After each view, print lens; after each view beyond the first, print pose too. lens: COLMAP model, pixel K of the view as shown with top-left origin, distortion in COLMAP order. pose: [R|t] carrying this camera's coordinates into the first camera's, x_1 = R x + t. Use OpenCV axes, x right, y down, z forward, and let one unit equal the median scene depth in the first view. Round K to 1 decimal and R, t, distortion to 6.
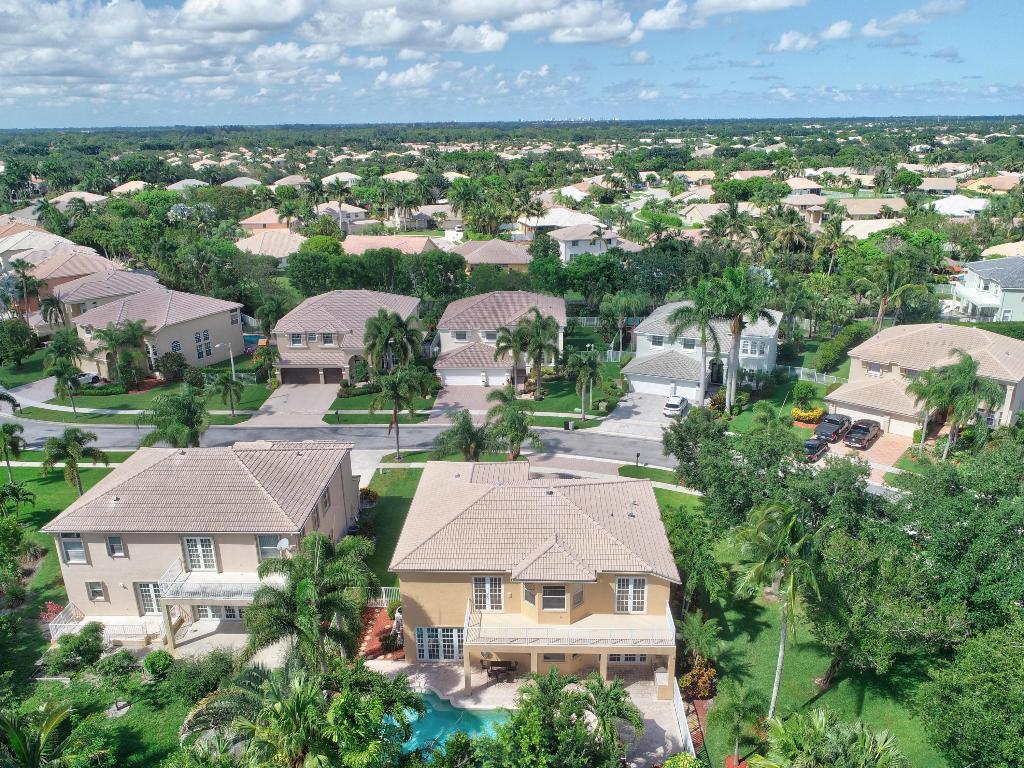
lens RADIAL K [[803.2, 0, 519.9], [0, 803.2, 373.8], [0, 0, 1]] dist [0.020966, -0.010151]
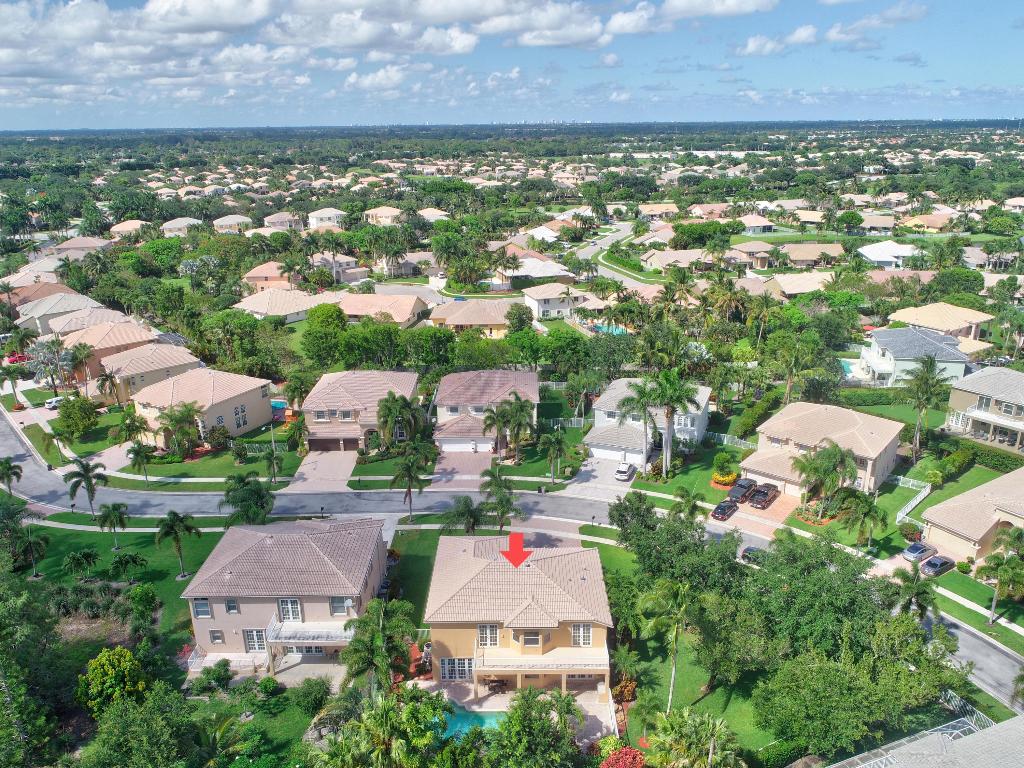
lens RADIAL K [[803.2, 0, 508.0], [0, 803.2, 385.3], [0, 0, 1]] dist [0.020966, -0.010151]
pose [[0.999728, -0.017962, 0.014895, -0.007664], [0.017749, 0.999740, 0.014301, -0.101640], [-0.015148, -0.014033, 0.999787, -0.236903]]
